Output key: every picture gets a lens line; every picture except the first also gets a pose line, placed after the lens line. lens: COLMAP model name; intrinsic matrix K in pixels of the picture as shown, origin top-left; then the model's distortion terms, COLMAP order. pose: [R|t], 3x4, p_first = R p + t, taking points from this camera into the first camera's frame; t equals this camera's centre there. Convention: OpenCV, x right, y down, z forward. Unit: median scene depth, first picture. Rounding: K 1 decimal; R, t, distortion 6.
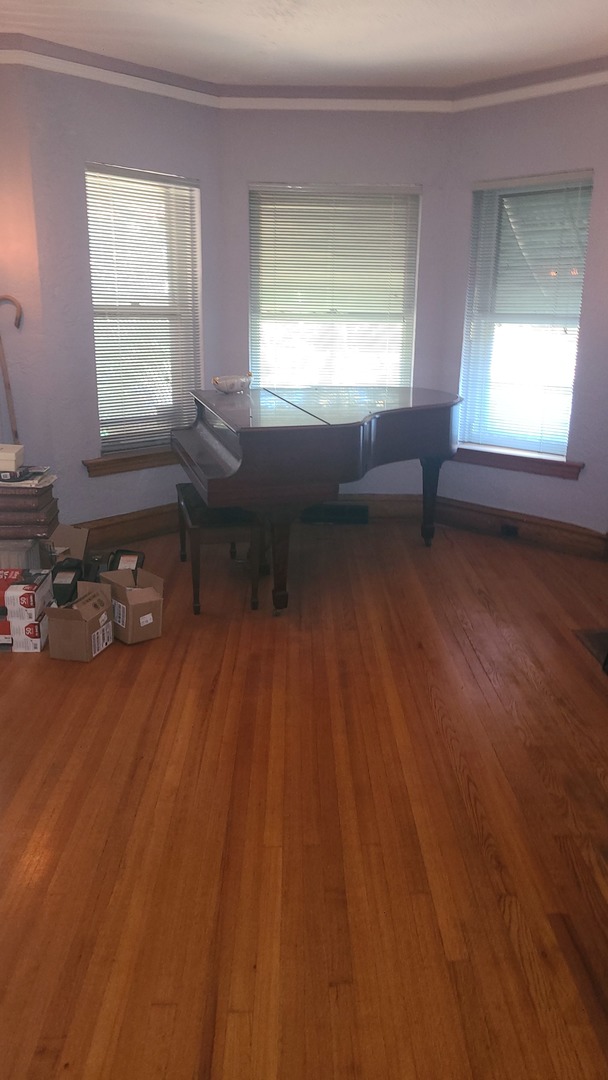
lens RADIAL K [[804.1, 0, 309.9], [0, 804.1, 537.7], [0, 0, 1]] dist [0.044636, -0.014128]
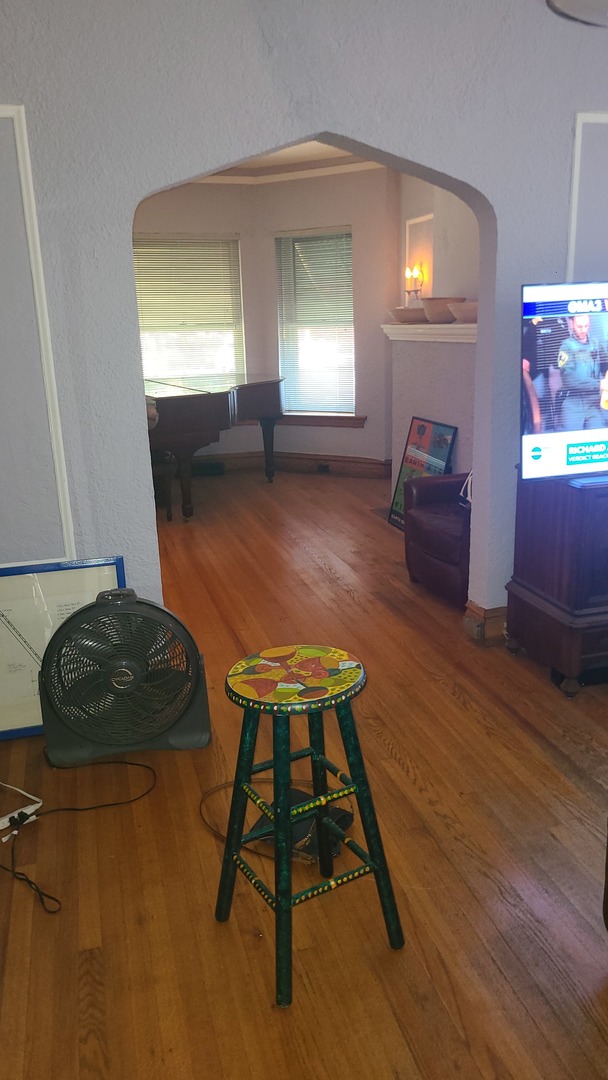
lens RADIAL K [[804.1, 0, 302.2], [0, 804.1, 539.5], [0, 0, 1]] dist [0.044636, -0.014128]
pose [[0.967363, -0.102262, 0.231843, -0.143471], [0.105857, 0.994377, -0.003084, 0.122148], [-0.230224, 0.027526, 0.972748, -0.411732]]
